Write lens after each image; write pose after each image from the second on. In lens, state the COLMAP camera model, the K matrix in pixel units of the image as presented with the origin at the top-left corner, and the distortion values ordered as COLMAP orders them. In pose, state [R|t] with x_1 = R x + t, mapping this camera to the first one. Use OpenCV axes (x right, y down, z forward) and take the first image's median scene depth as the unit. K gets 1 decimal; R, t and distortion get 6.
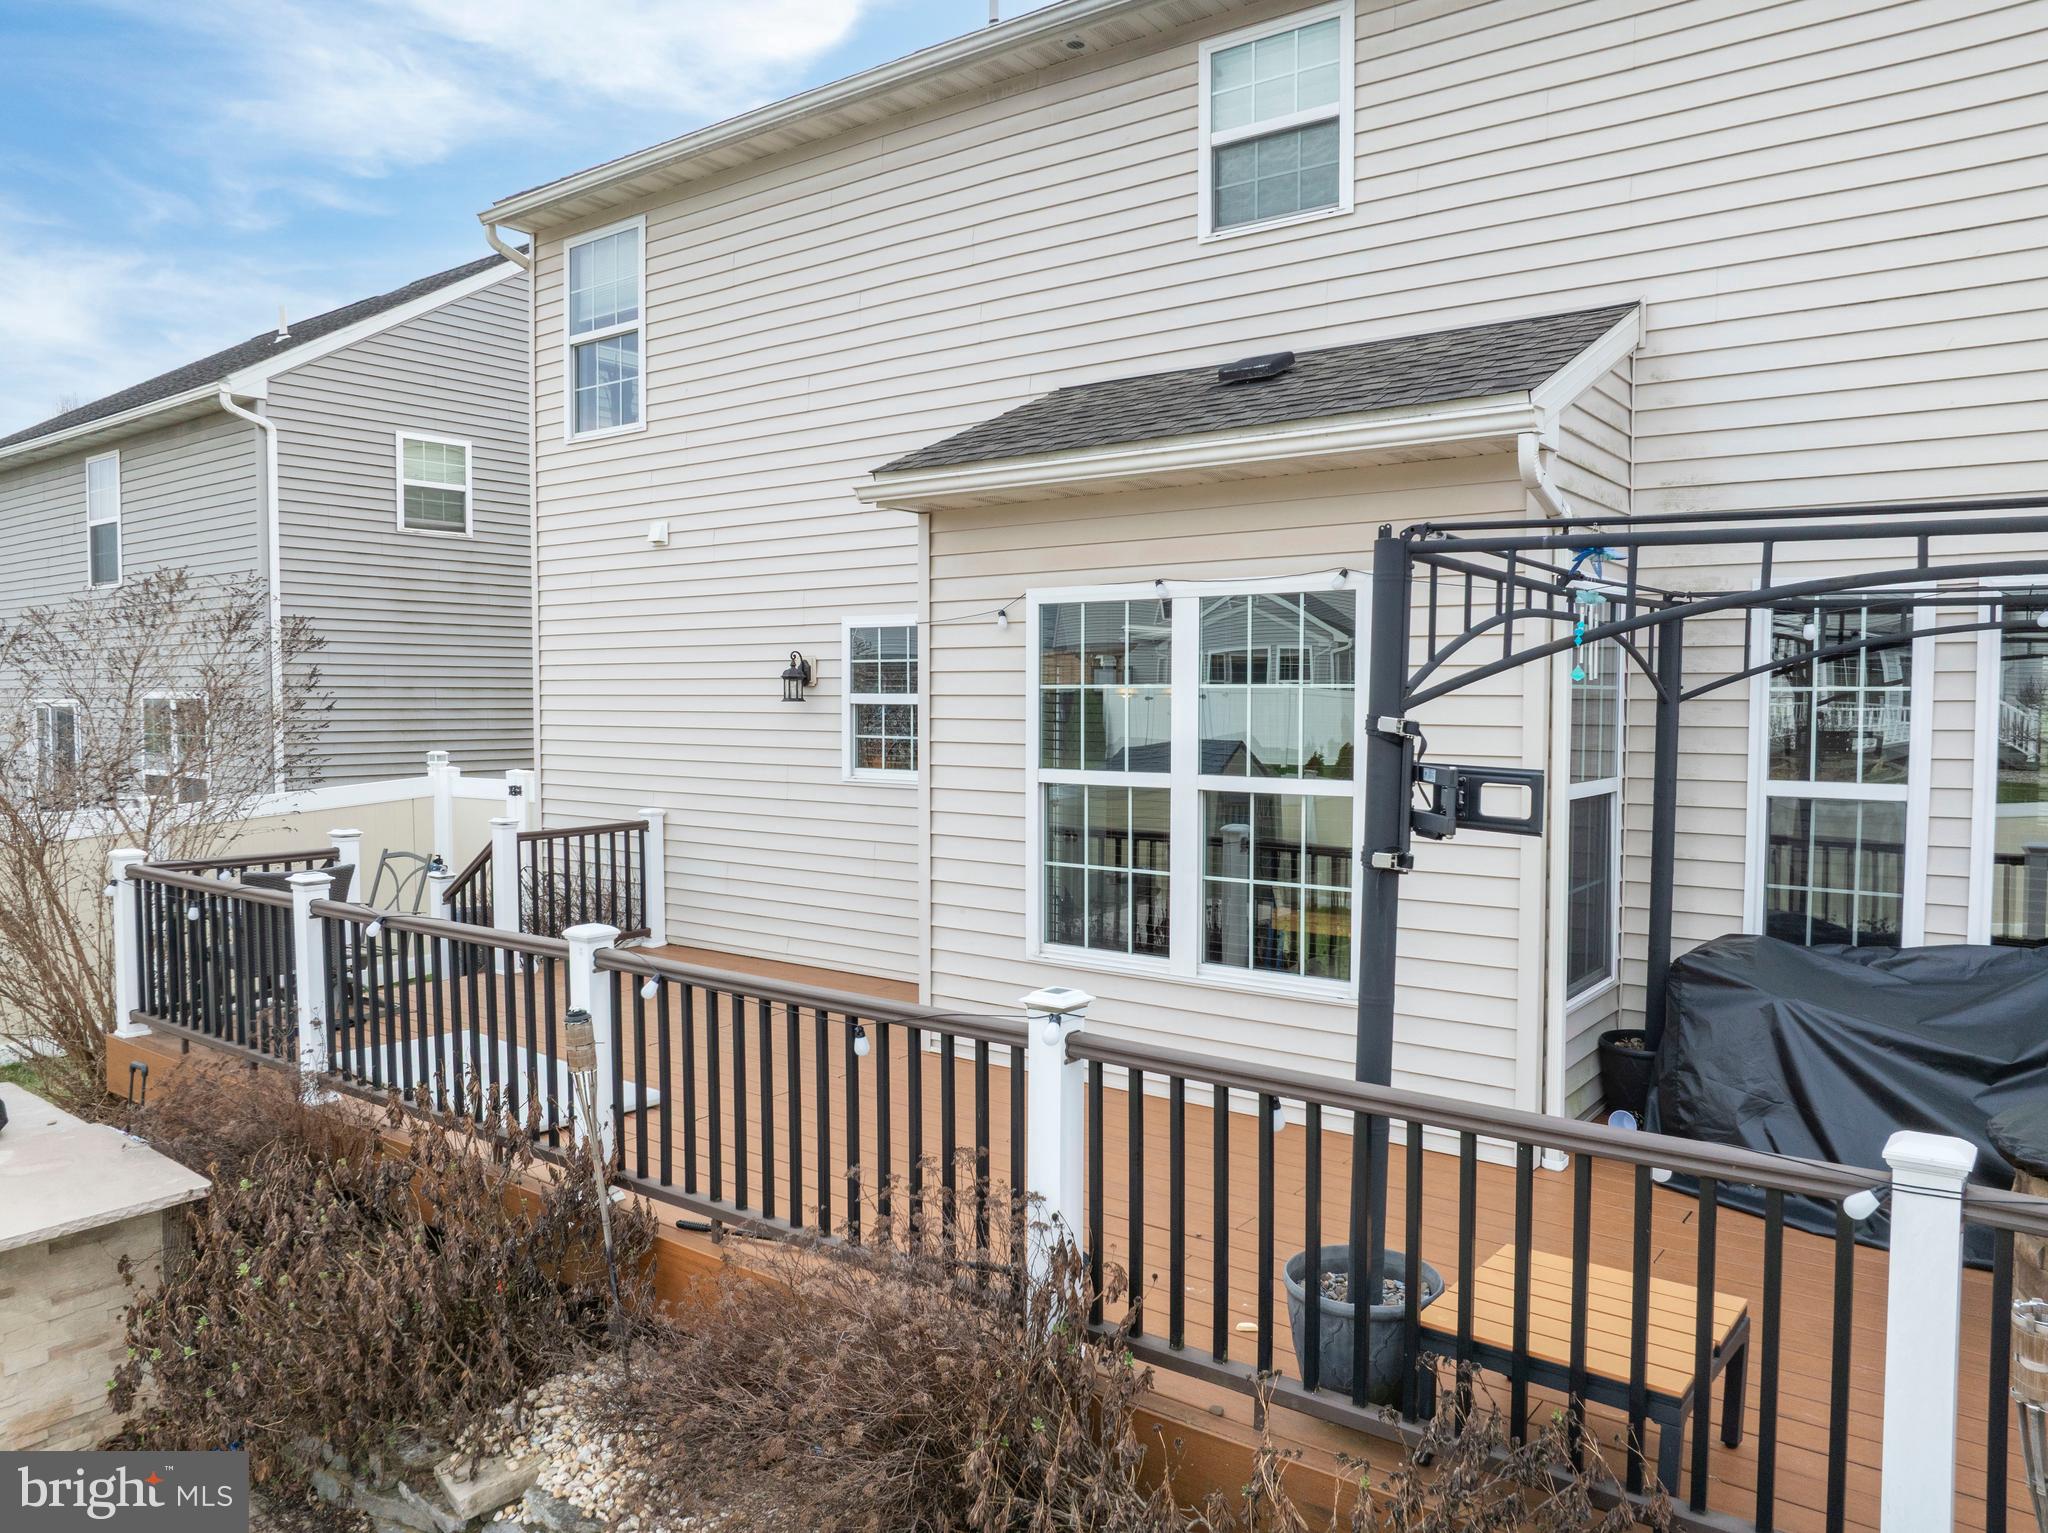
lens RADIAL K [[1442.2, 0, 1029.8], [0, 1442.2, 766.2], [0, 0, 1]] dist [-0.056510, 0.032577]
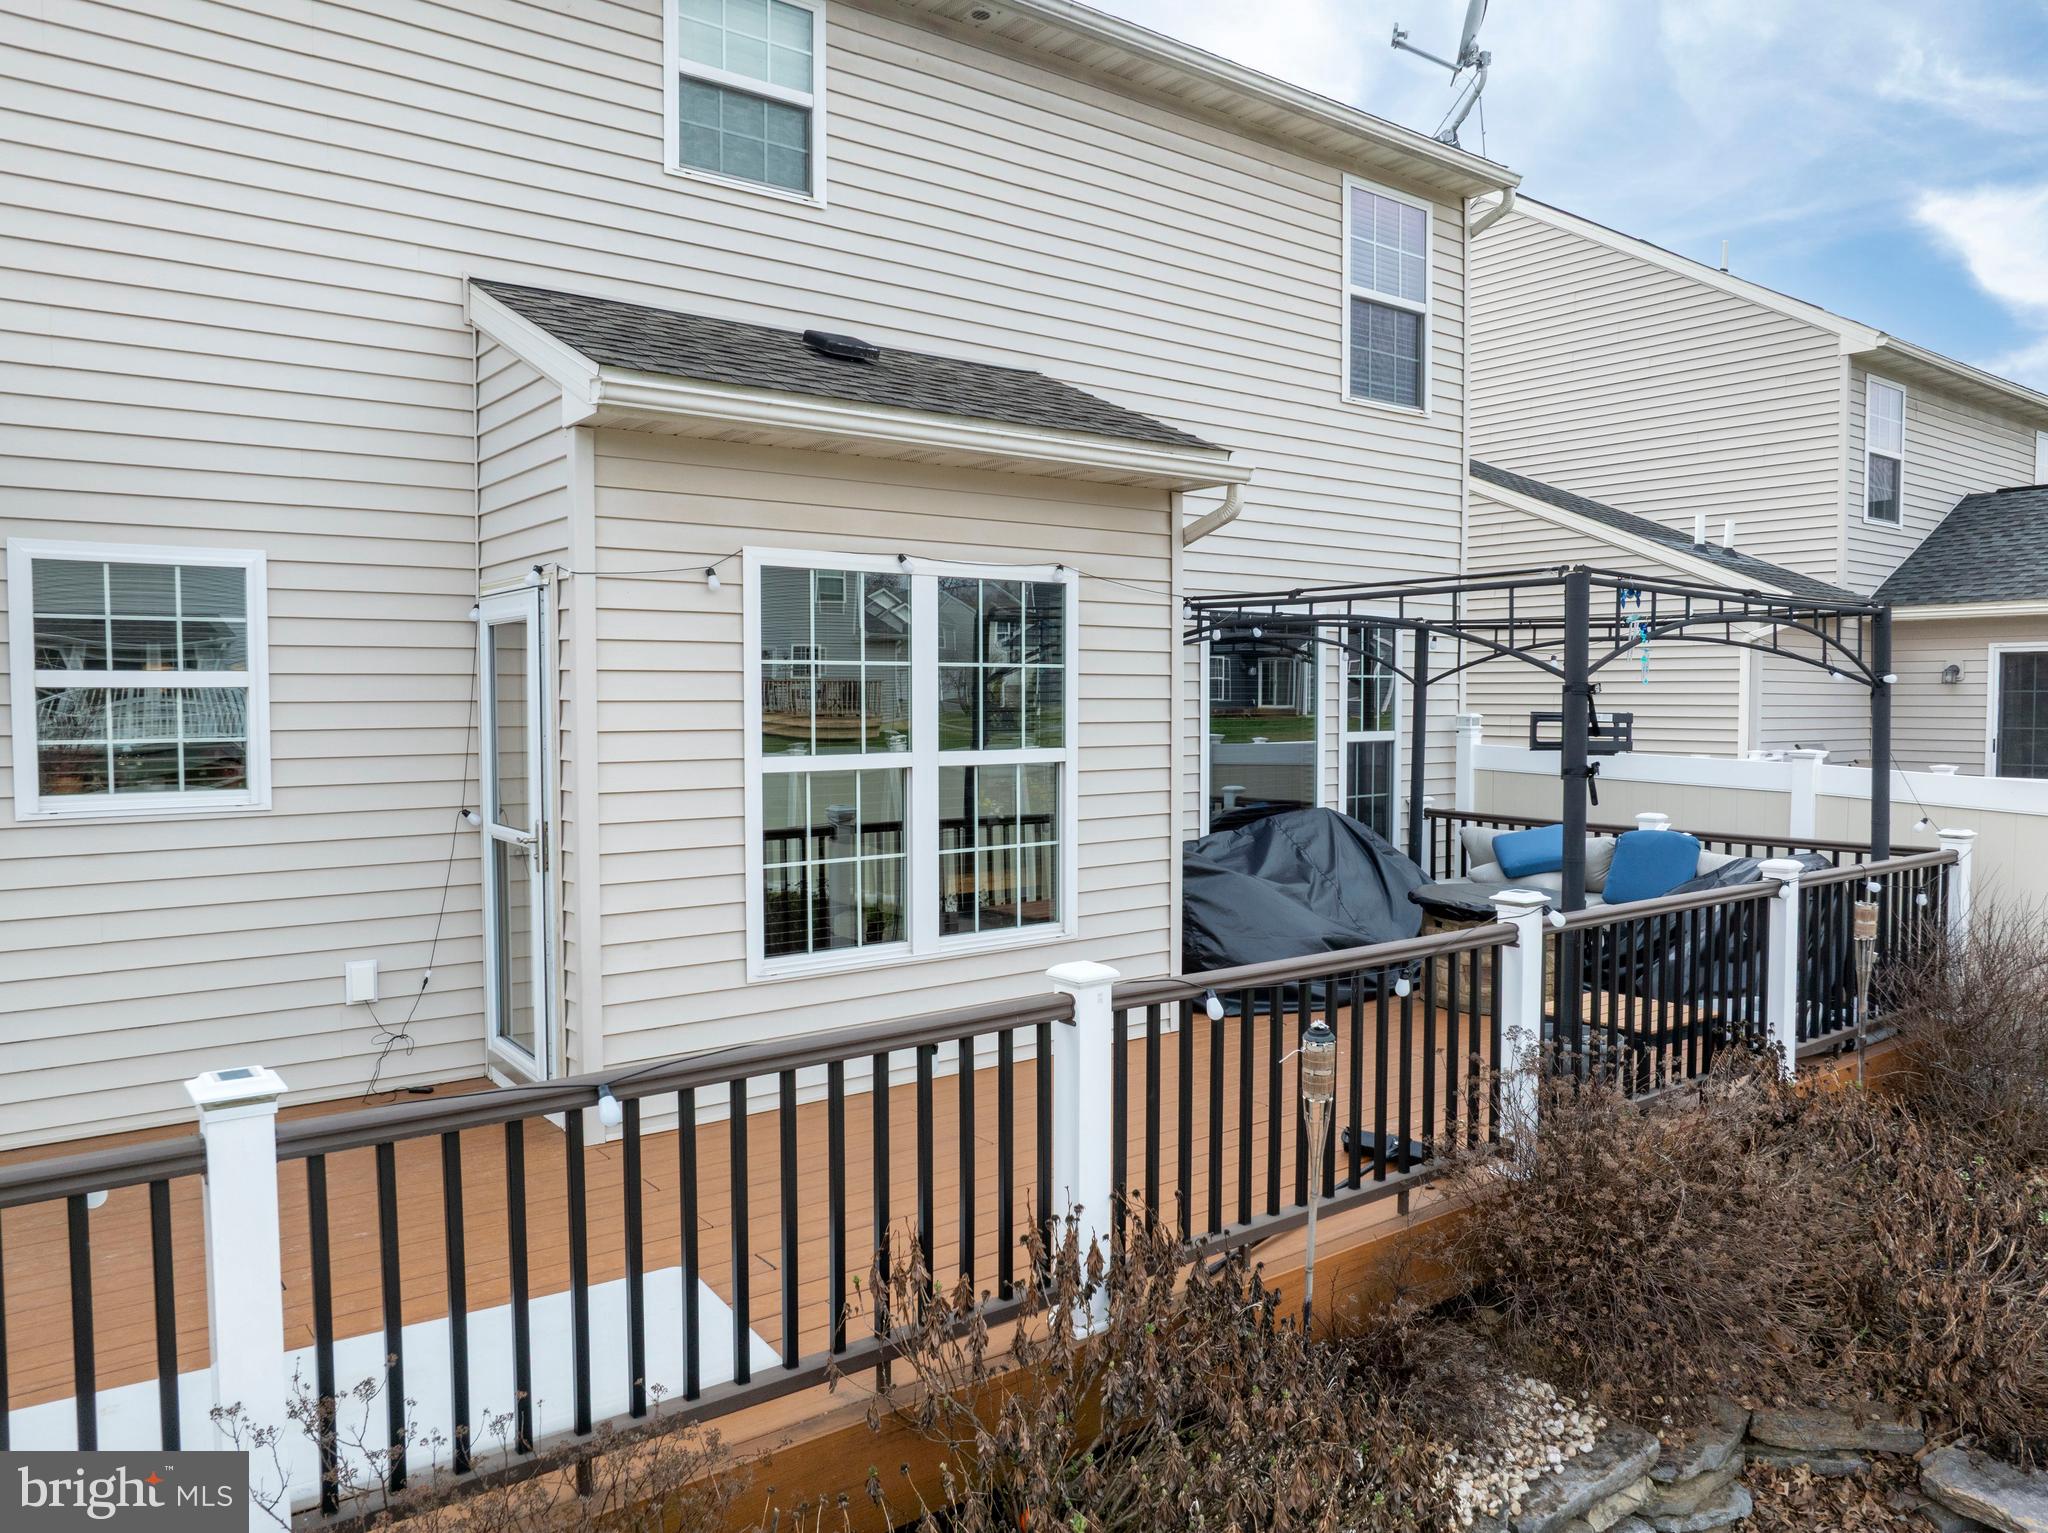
lens RADIAL K [[1438.6, 0, 1024.0], [0, 1438.6, 766.5], [0, 0, 1]] dist [-0.034556, -0.004944]
pose [[0.269746, -0.048193, 0.961725, -0.738066], [0.050231, 0.998091, 0.035926, -0.015116], [-0.961621, 0.038617, 0.271652, 0.586663]]
